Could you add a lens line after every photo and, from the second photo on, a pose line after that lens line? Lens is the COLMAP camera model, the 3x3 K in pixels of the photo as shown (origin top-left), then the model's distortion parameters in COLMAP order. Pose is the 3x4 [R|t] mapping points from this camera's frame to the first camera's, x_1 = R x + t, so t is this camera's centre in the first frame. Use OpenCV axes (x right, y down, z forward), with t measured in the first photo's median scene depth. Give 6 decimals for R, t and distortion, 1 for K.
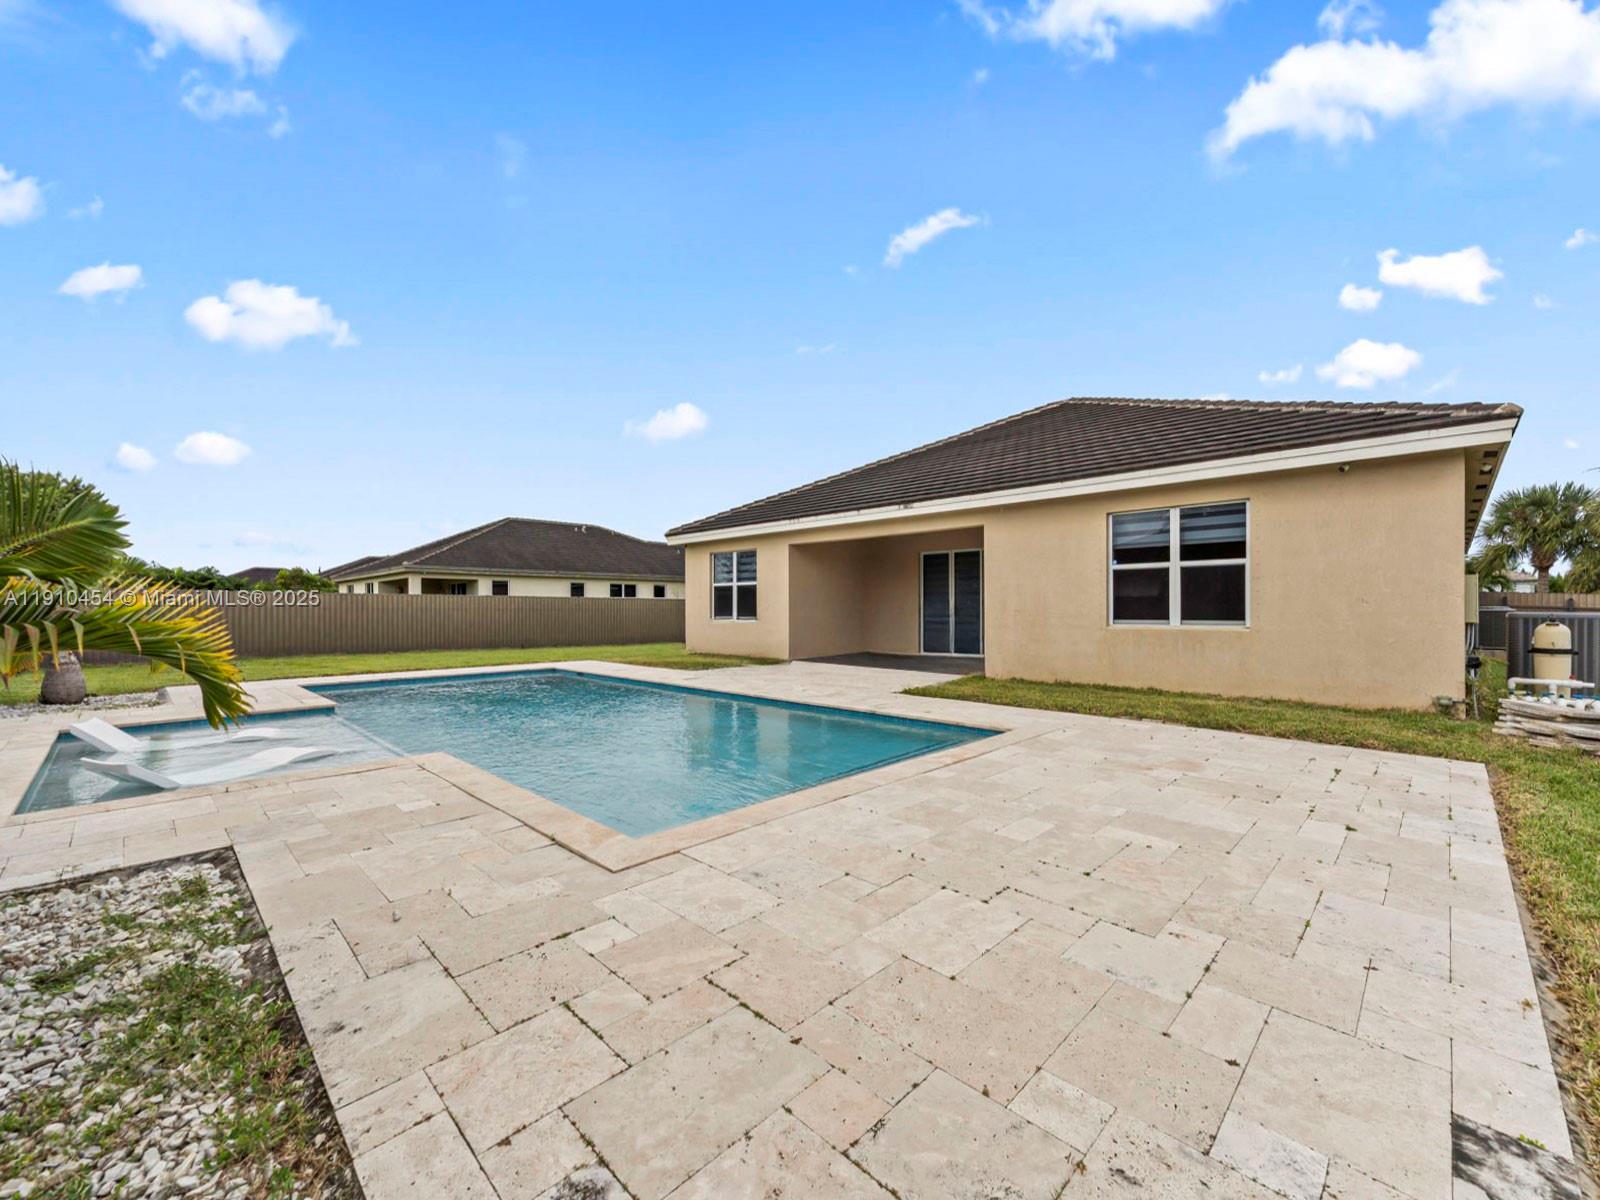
lens RADIAL K [[653.4, 0, 807.2], [0, 653.4, 601.6], [0, 0, 1]] dist [0.001893, -0.000627]
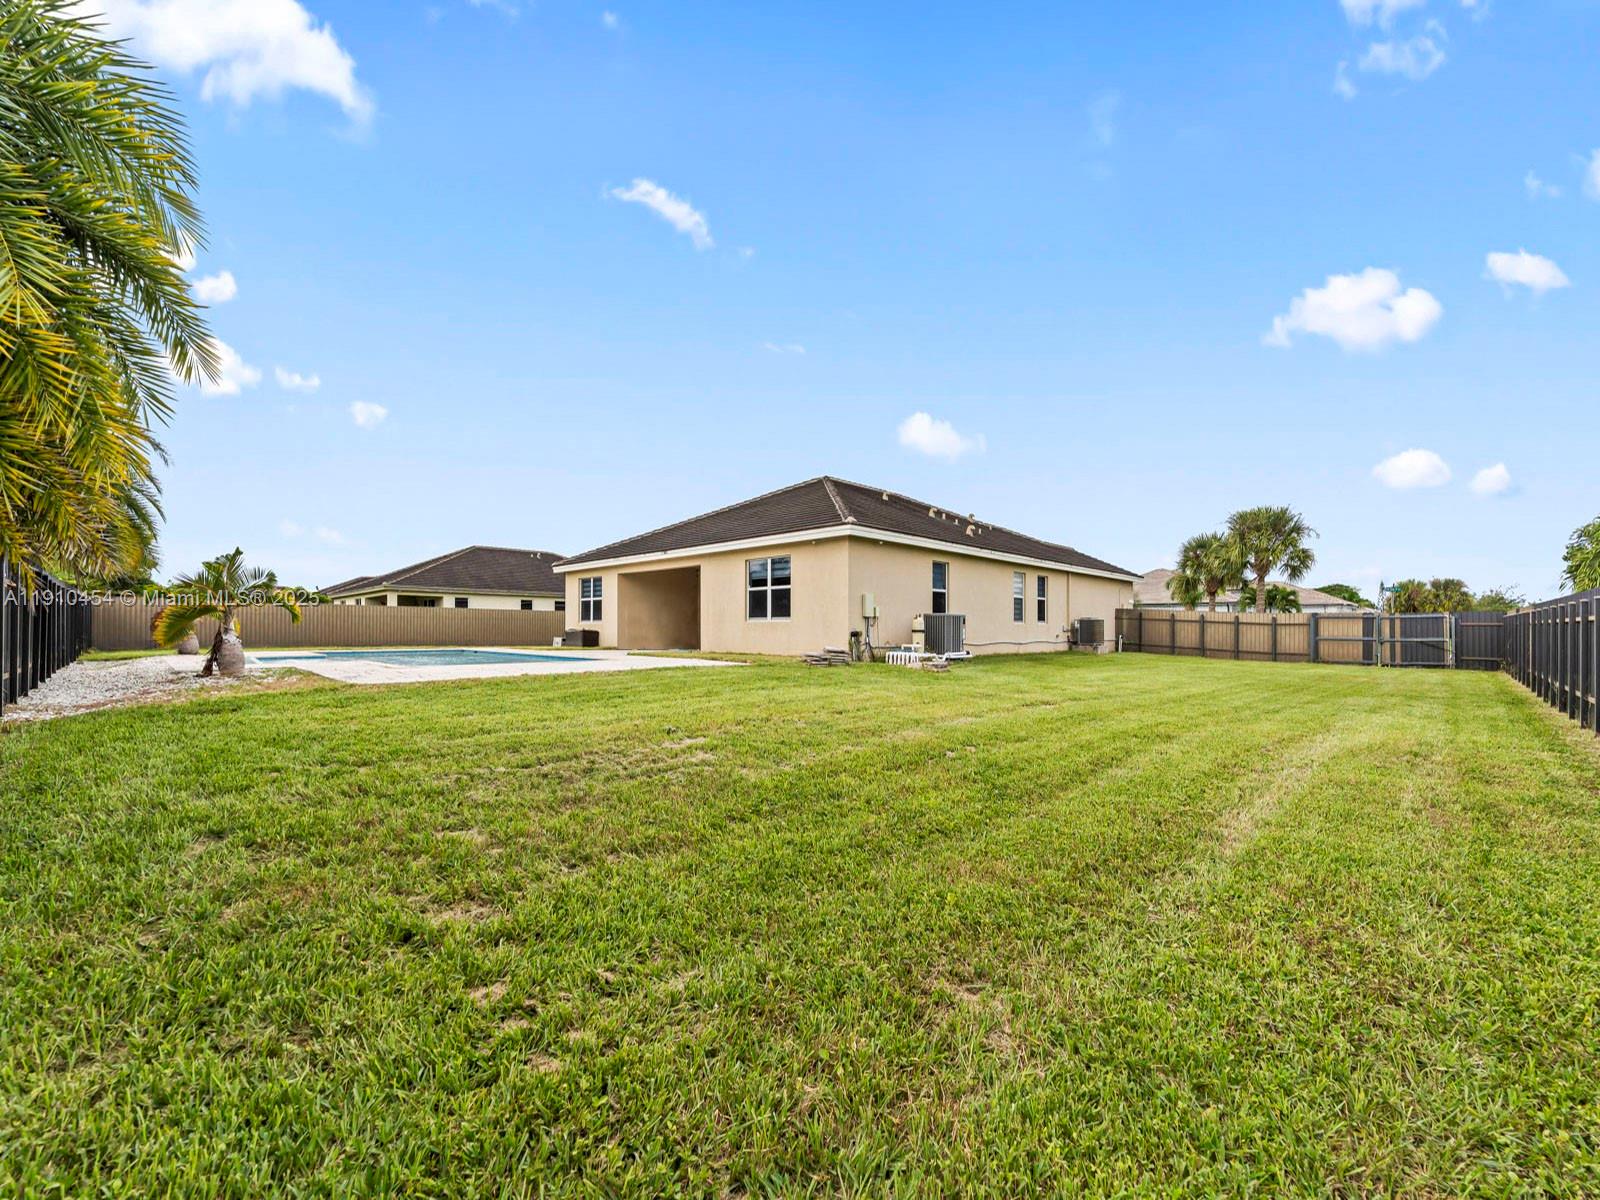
lens RADIAL K [[653.4, 0, 805.5], [0, 653.4, 624.6], [0, 0, 1]] dist [0.001893, -0.000627]
pose [[0.999982, 0.005859, 0.001472, 0.424563], [-0.005864, 0.999977, 0.003505, 0.027359], [-0.001452, -0.003514, 0.999993, -0.580860]]
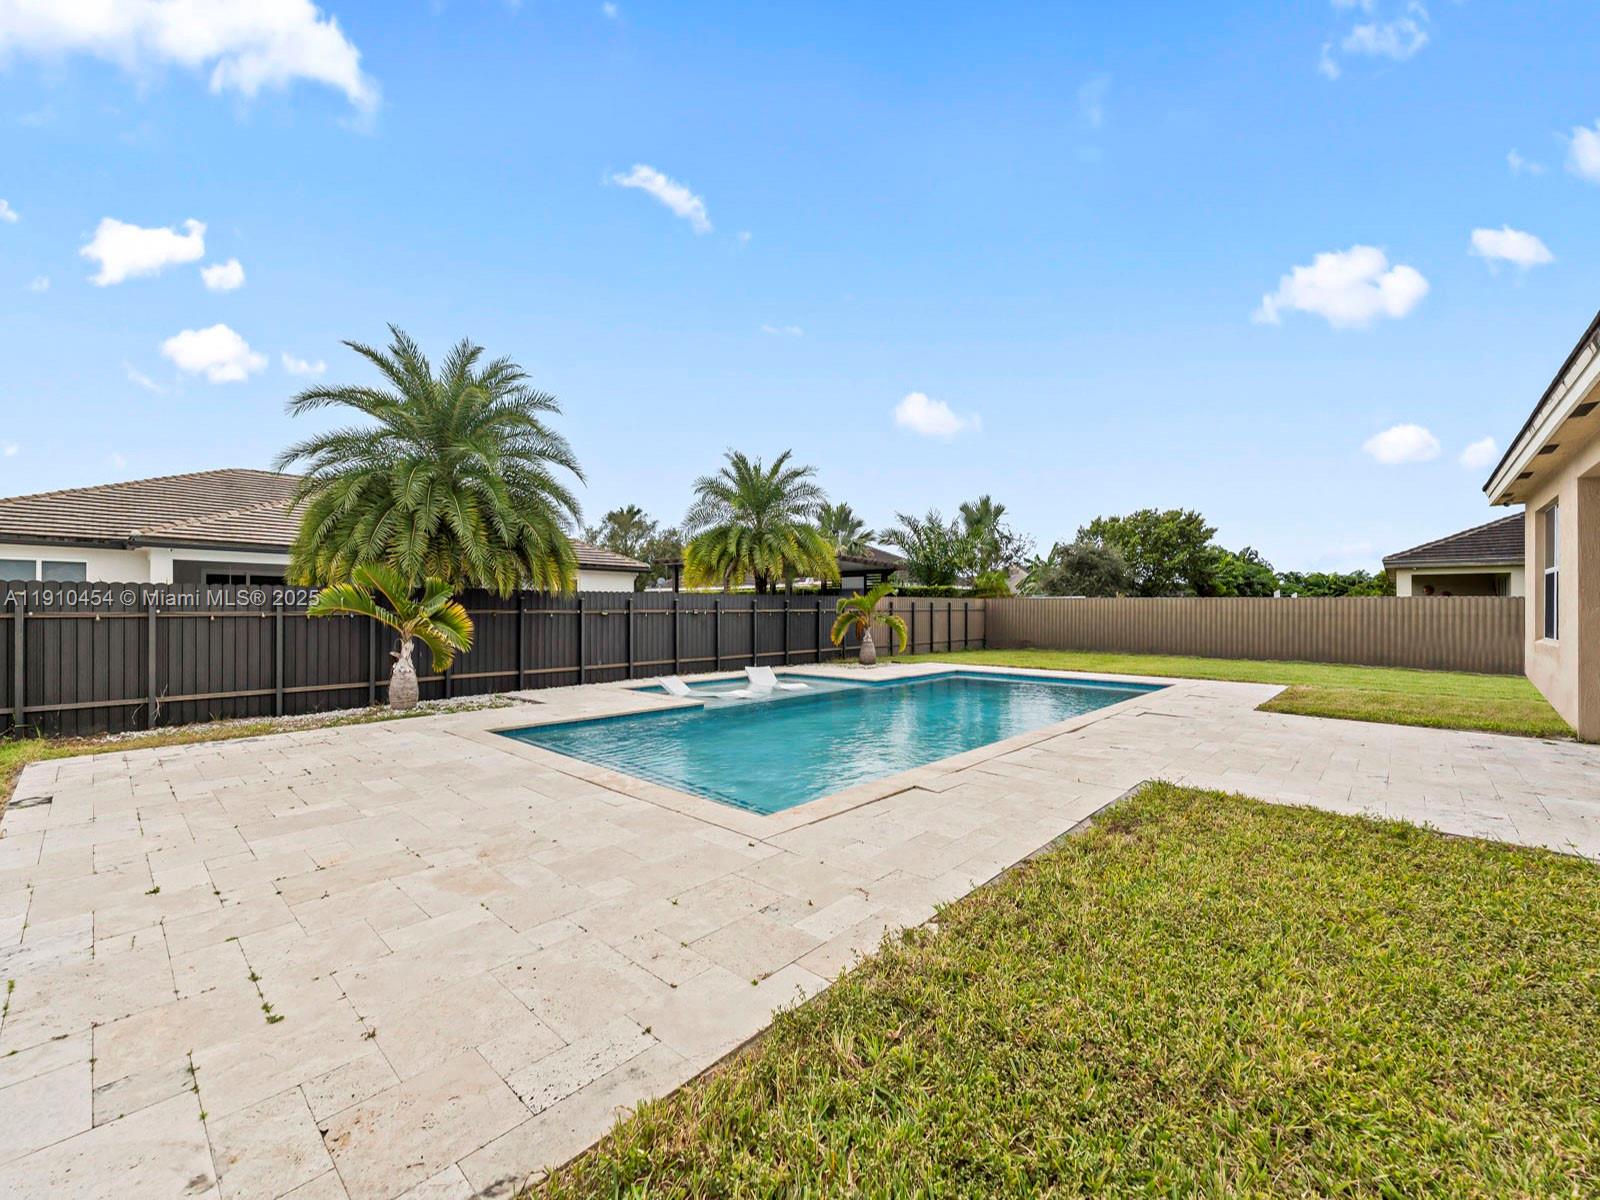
lens RADIAL K [[653.4, 0, 790.4], [0, 653.4, 609.1], [0, 0, 1]] dist [0.001893, -0.000627]
pose [[0.021124, 0.001560, -0.999776, 0.406819], [0.006786, 0.999976, 0.001703, -0.003054], [0.999754, -0.006821, 0.021113, 0.434380]]
